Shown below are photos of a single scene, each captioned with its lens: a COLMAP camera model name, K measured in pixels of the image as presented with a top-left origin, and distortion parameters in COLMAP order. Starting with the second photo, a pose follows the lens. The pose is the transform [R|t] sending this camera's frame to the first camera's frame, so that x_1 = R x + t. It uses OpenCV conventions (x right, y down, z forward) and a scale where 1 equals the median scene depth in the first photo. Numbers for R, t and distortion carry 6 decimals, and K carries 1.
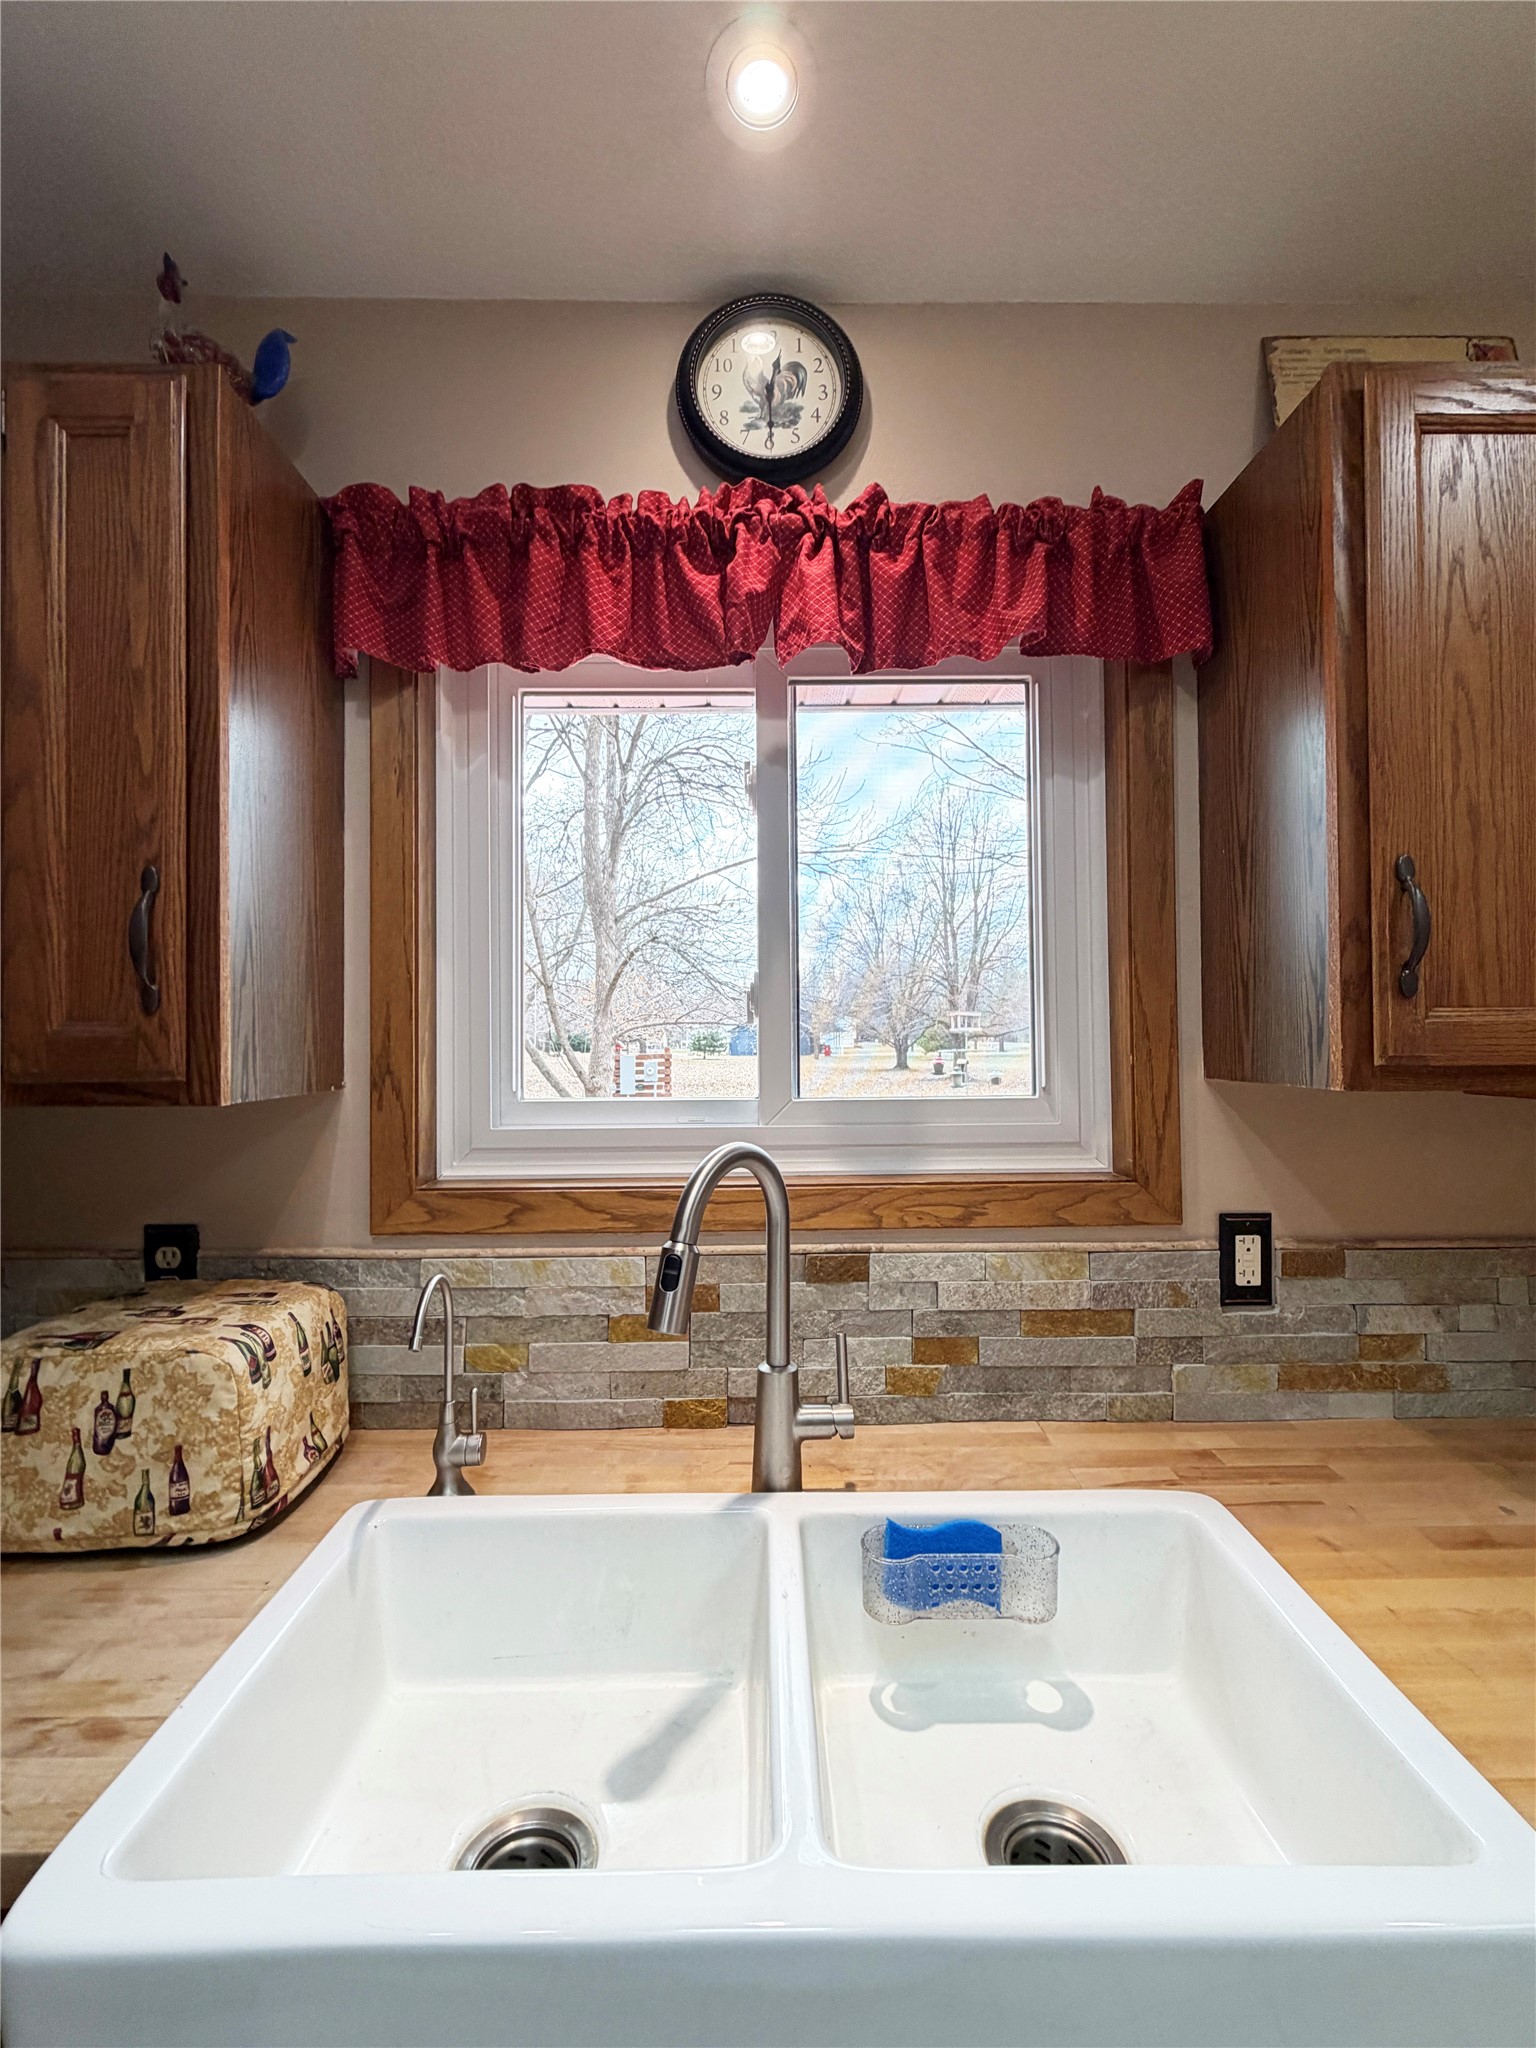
lens RADIAL K [[913.7, 0, 770.5], [0, 913.7, 1027.4], [0, 0, 1]] dist [0.001673, 0.000235]
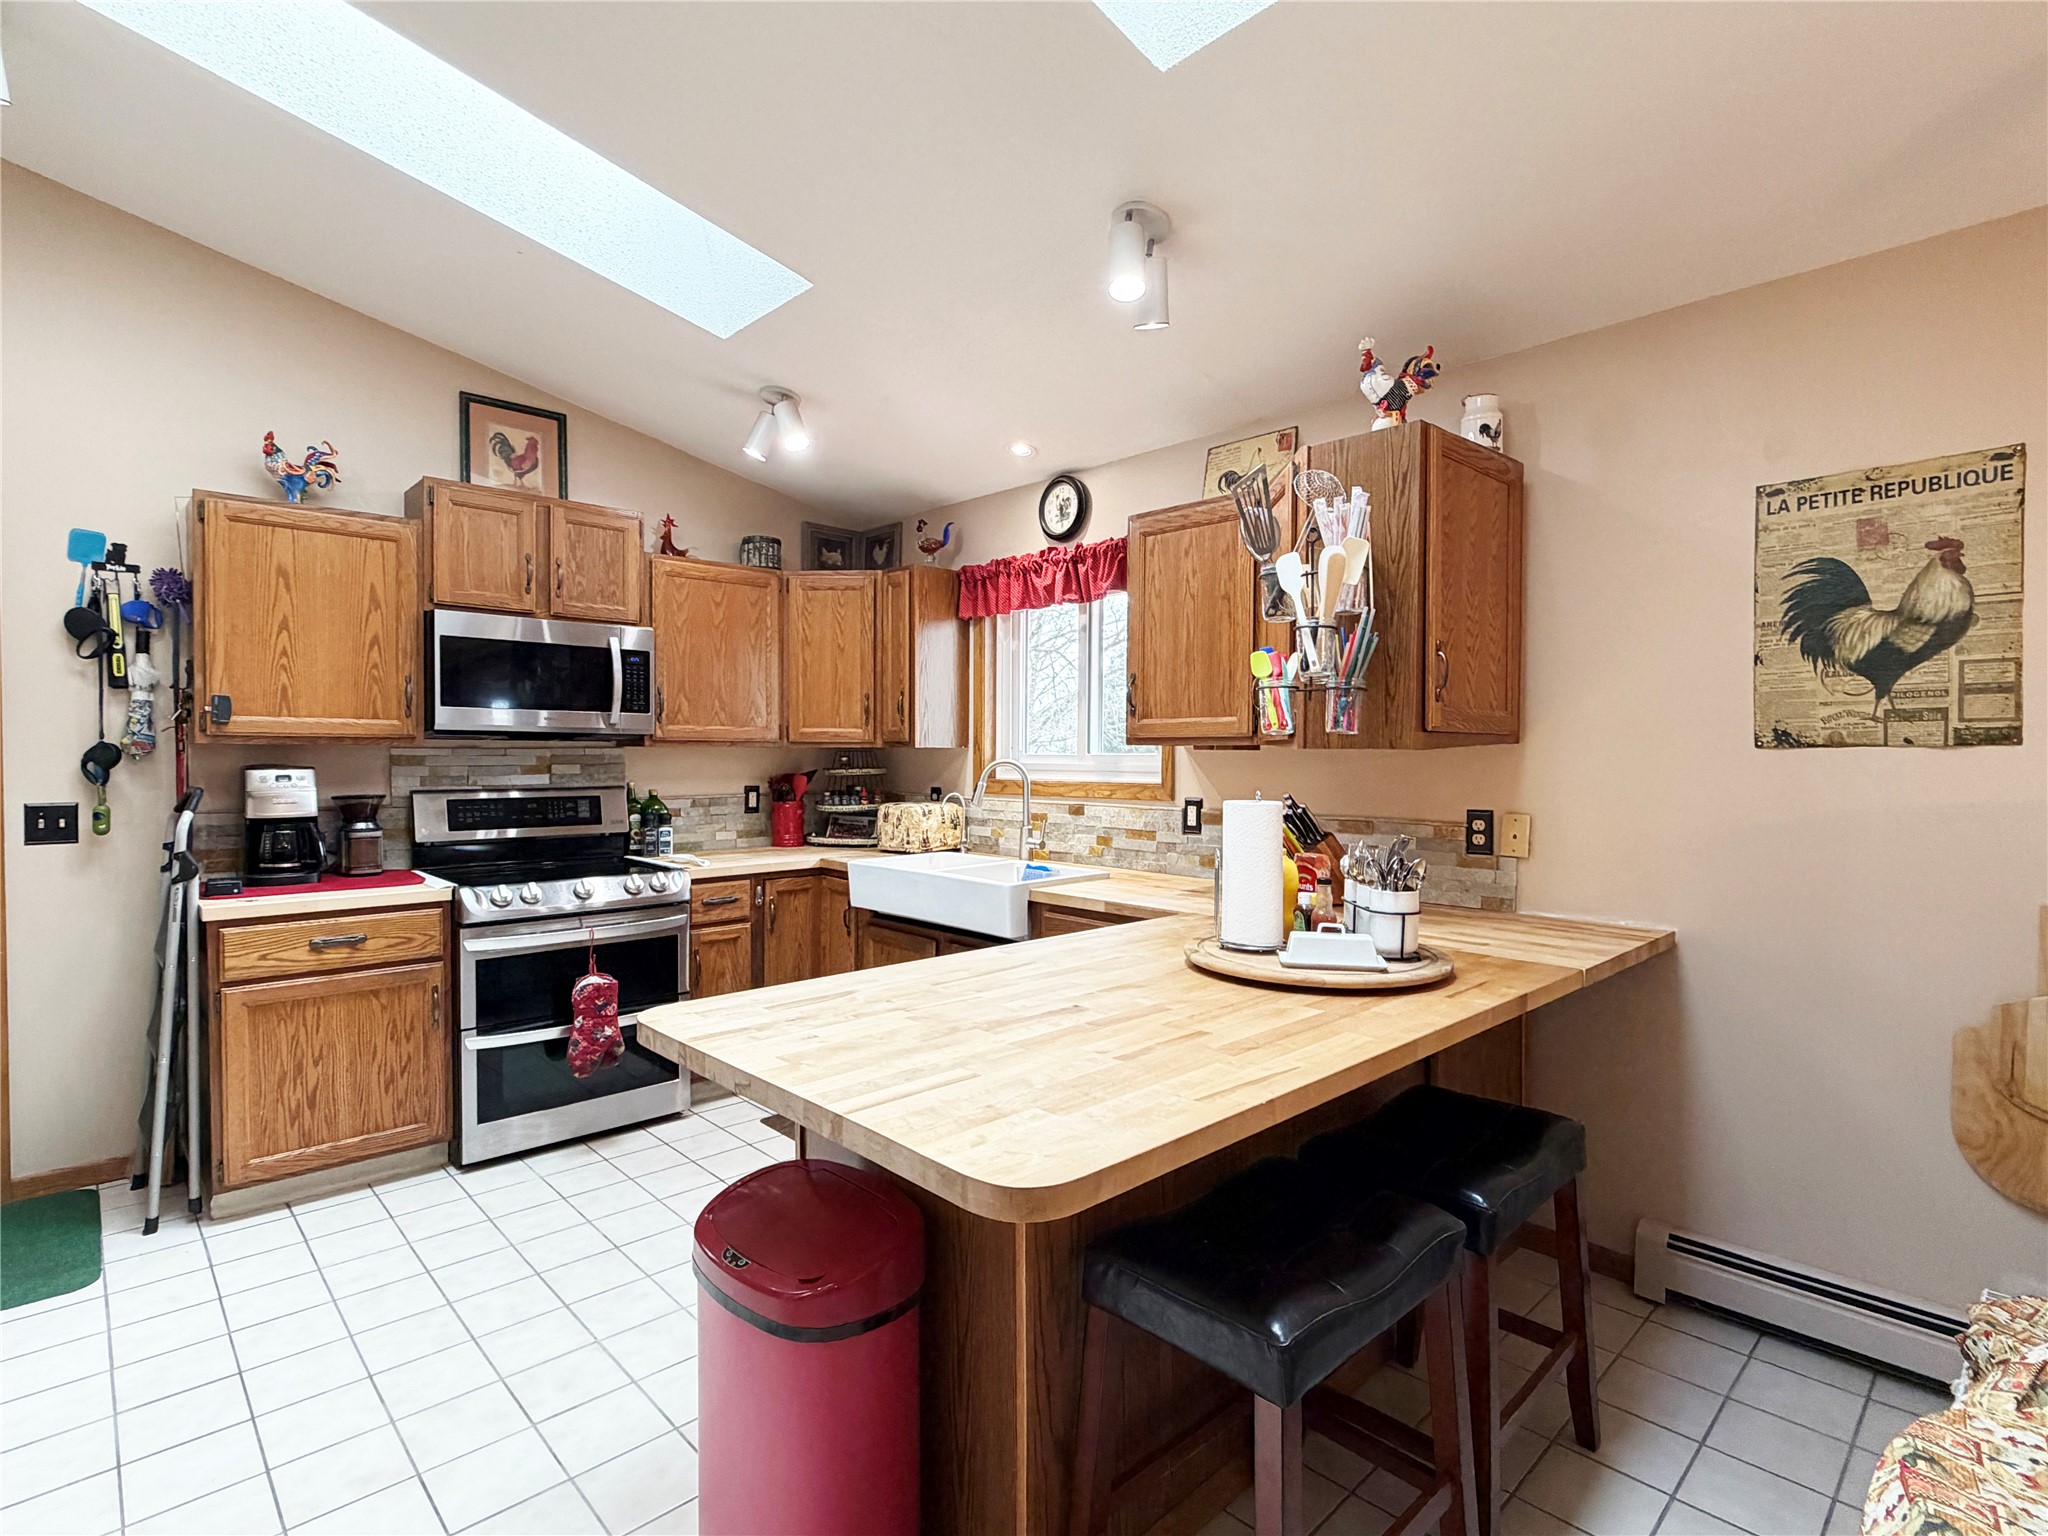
lens RADIAL K [[1012.6, 0, 1028.5], [0, 1012.6, 783.6], [0, 0, 1]] dist [-0.005024, -0.000135]
pose [[0.683514, 0.032913, -0.729195, 2.324854], [-0.001242, 0.999034, 0.043928, 0.037633], [0.729936, -0.029119, 0.682895, -1.315547]]
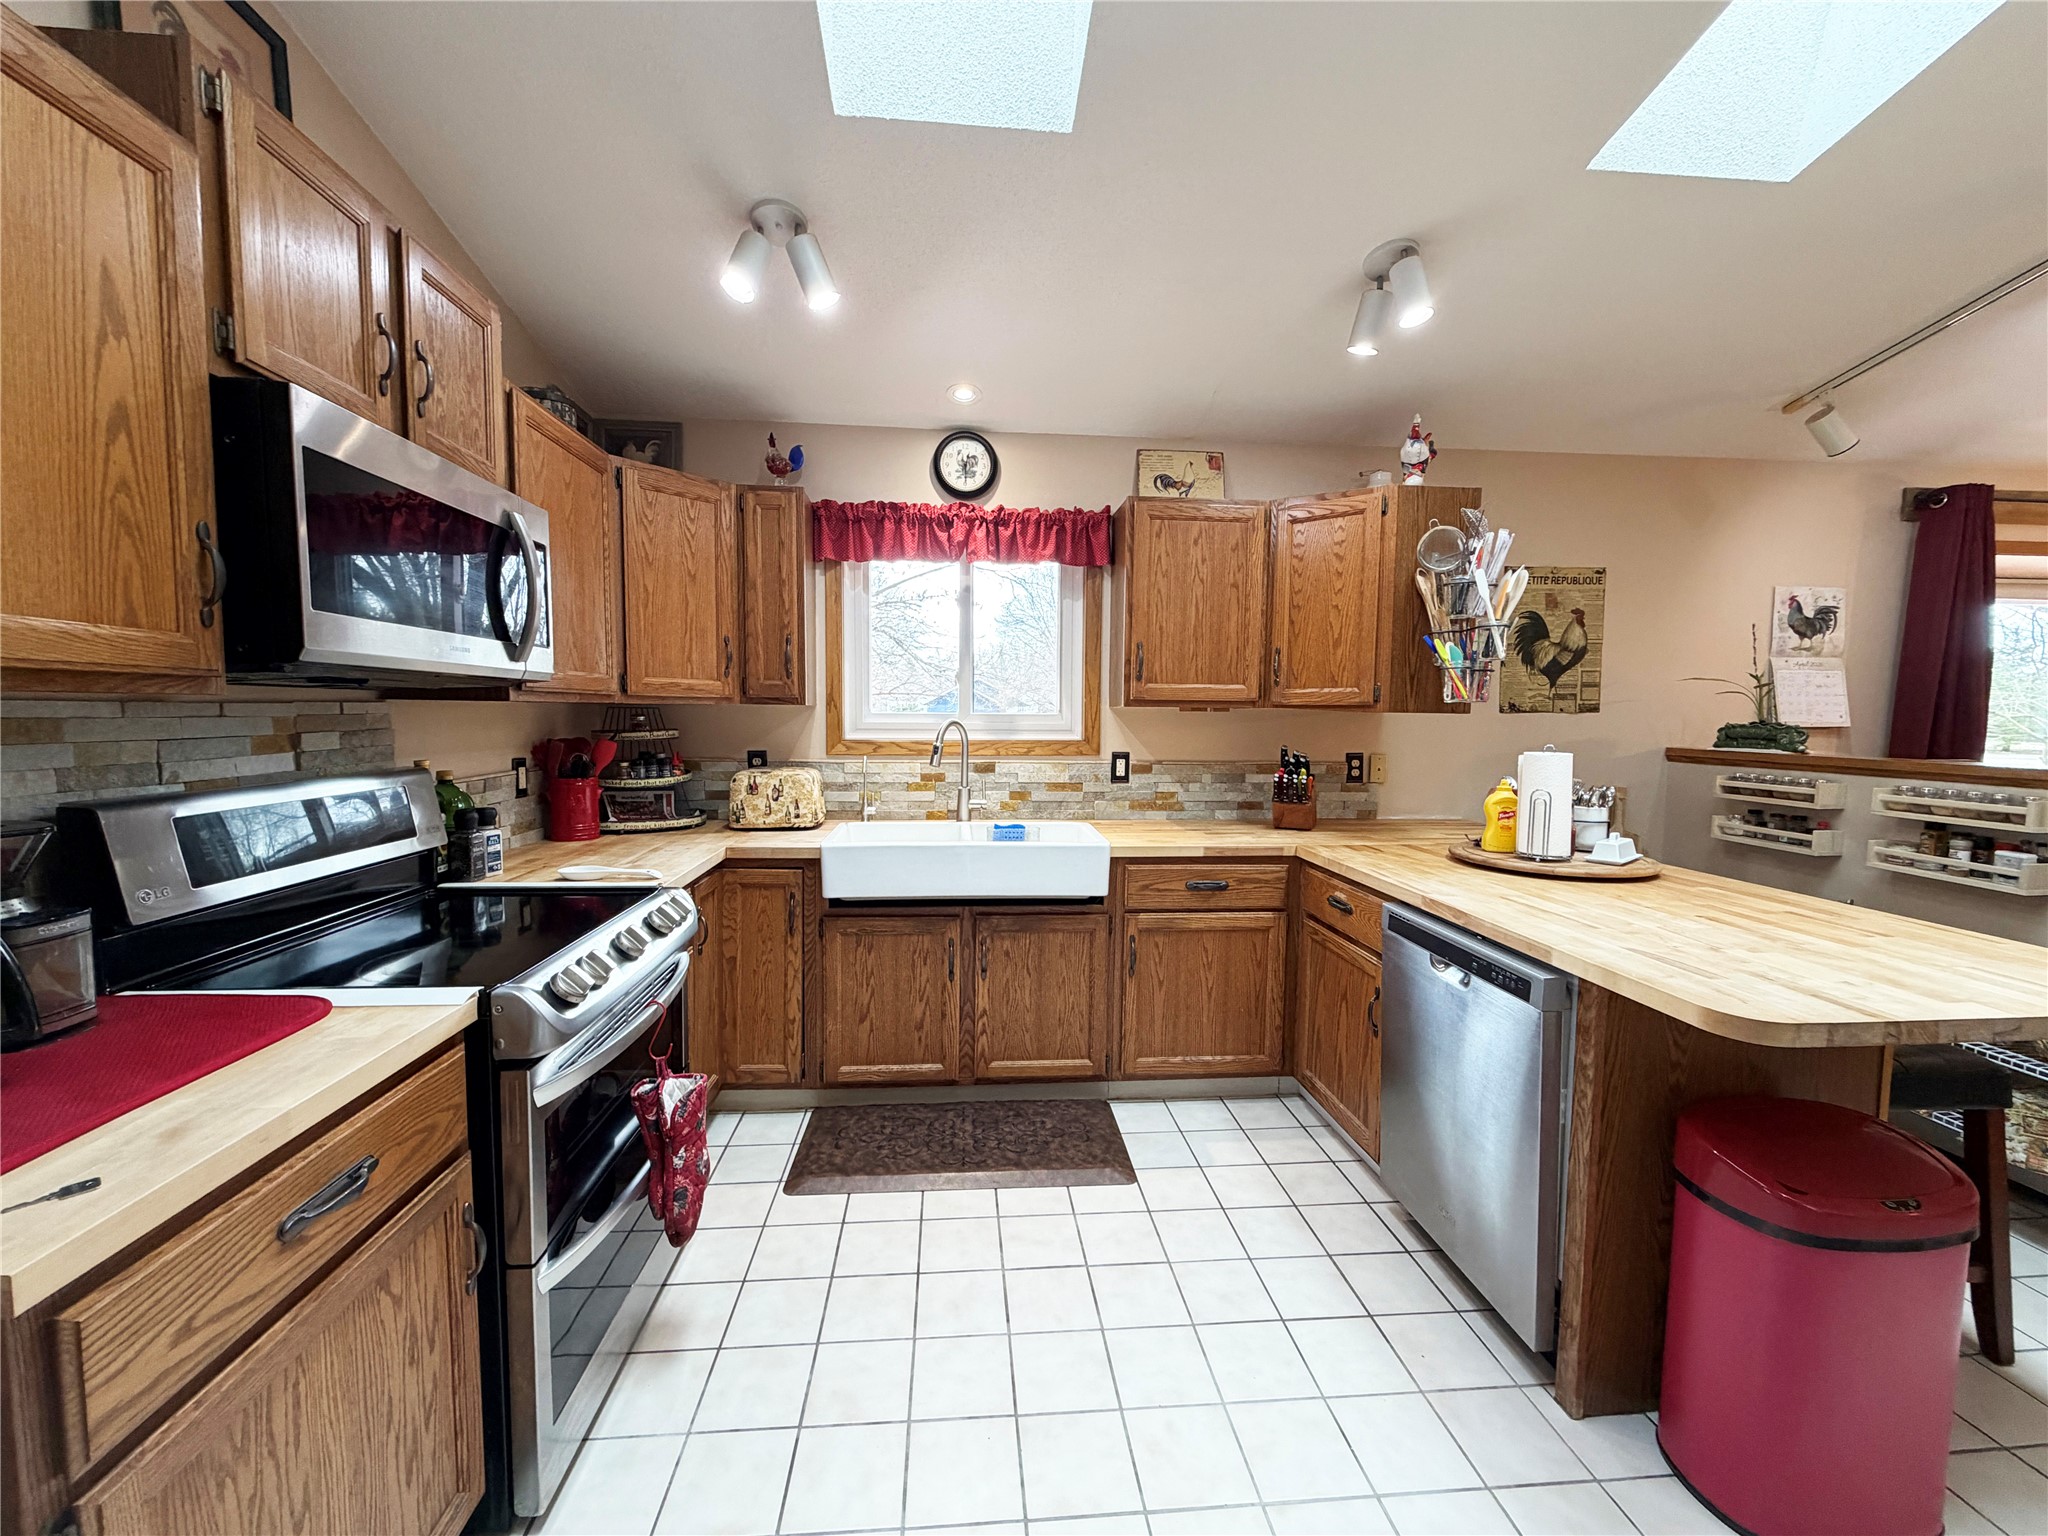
lens RADIAL K [[813.2, 0, 1026.1], [0, 813.2, 776.0], [0, 0, 1]] dist [0.002428, 0.000038]
pose [[0.996775, 0.011186, 0.079466, -0.003734], [-0.018349, 0.995774, 0.089991, 0.047042], [-0.078123, -0.091159, 0.992767, -1.668111]]
